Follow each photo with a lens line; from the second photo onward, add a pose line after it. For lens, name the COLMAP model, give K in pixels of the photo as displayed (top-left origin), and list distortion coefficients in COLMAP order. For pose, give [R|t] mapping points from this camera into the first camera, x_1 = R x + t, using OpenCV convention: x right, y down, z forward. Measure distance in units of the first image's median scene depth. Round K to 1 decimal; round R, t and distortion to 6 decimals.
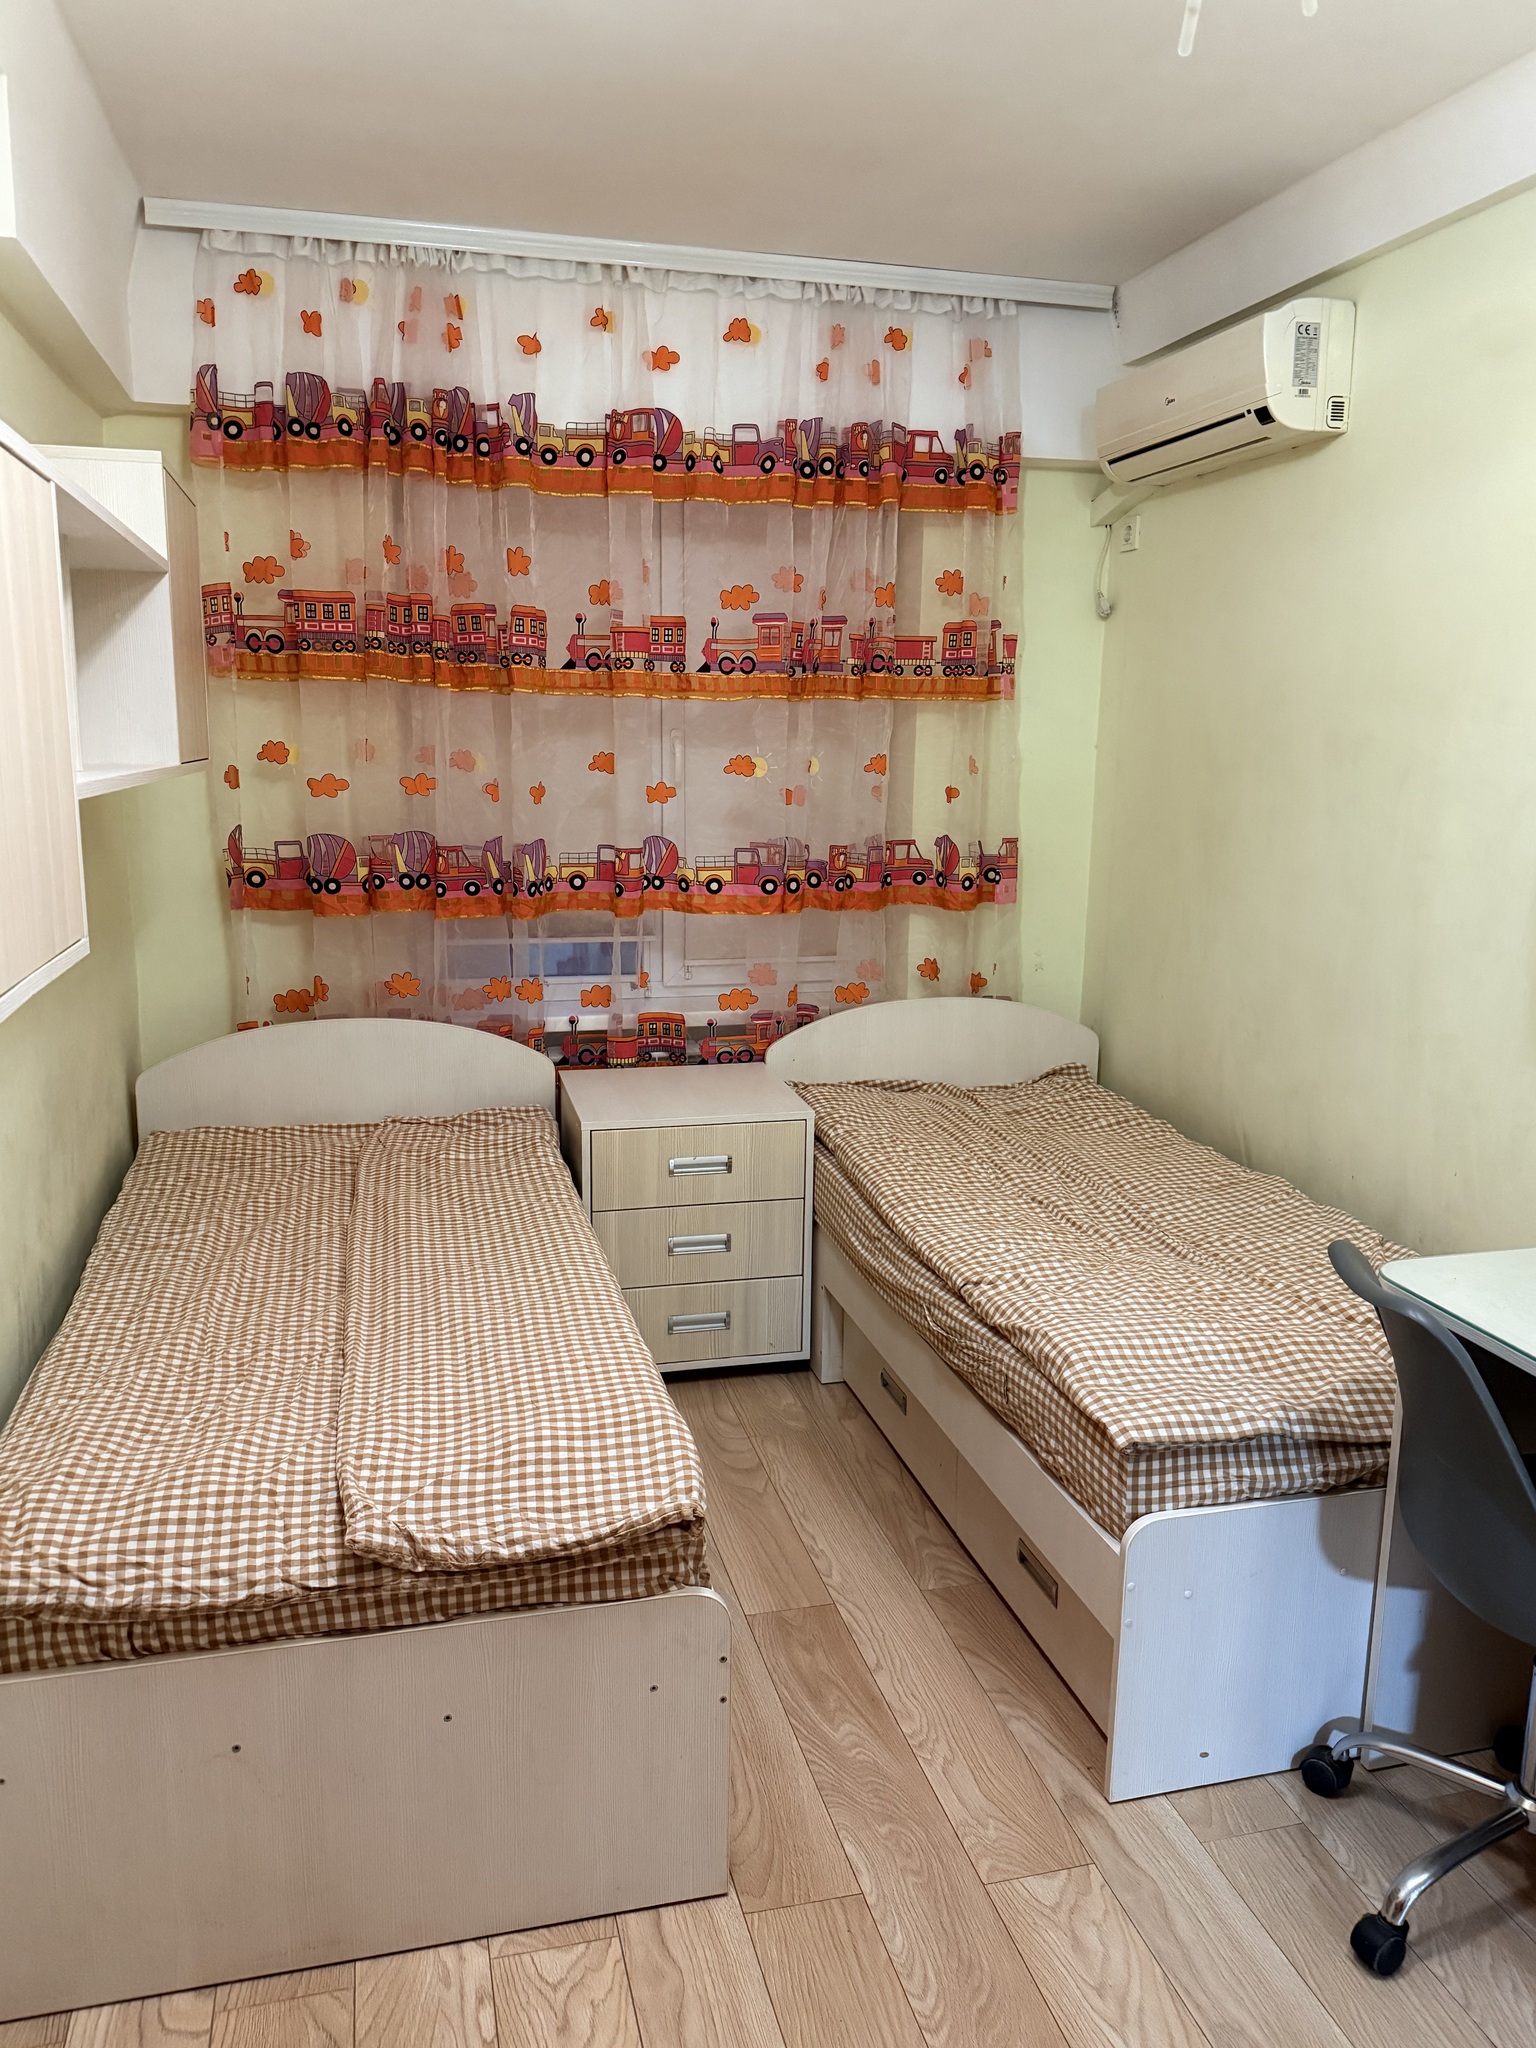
lens RADIAL K [[1485.1, 0, 892.0], [0, 1485.1, 1040.4], [0, 0, 1]] dist [0.091155, -0.142008]
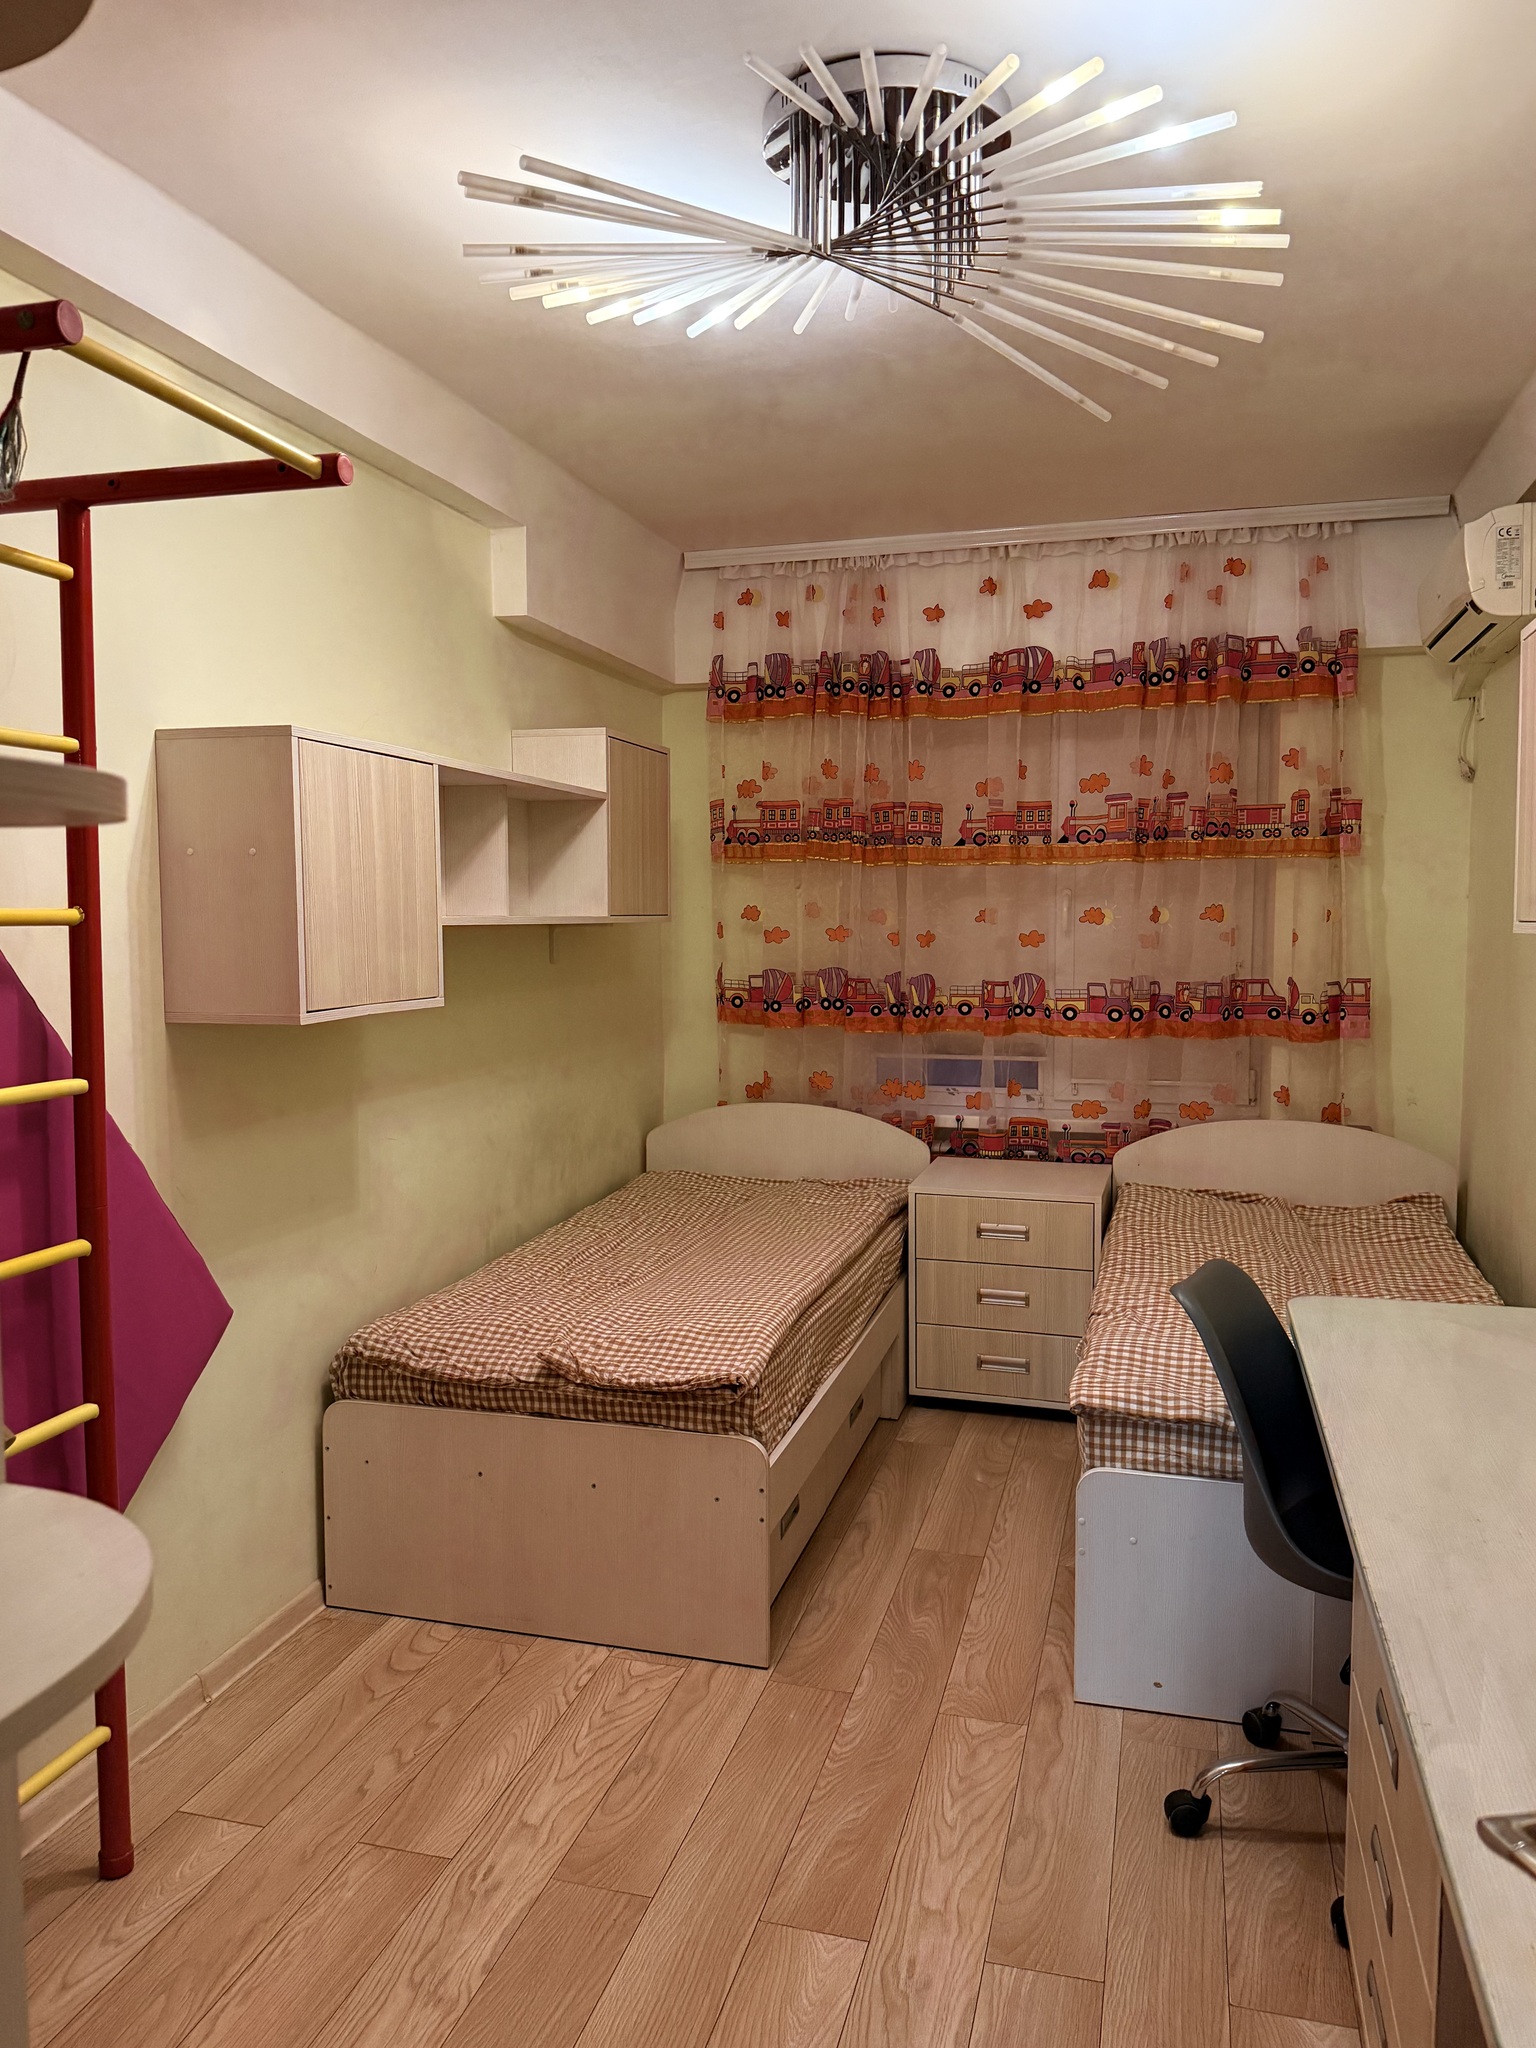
lens RADIAL K [[1485.1, 0, 845.8], [0, 1485.1, 1029.7], [0, 0, 1]] dist [0.091155, -0.142008]
pose [[0.877239, 0.022016, -0.479549, 0.334383], [-0.078824, 0.991995, -0.098650, 0.047784], [0.473538, 0.124339, 0.871953, -0.161114]]
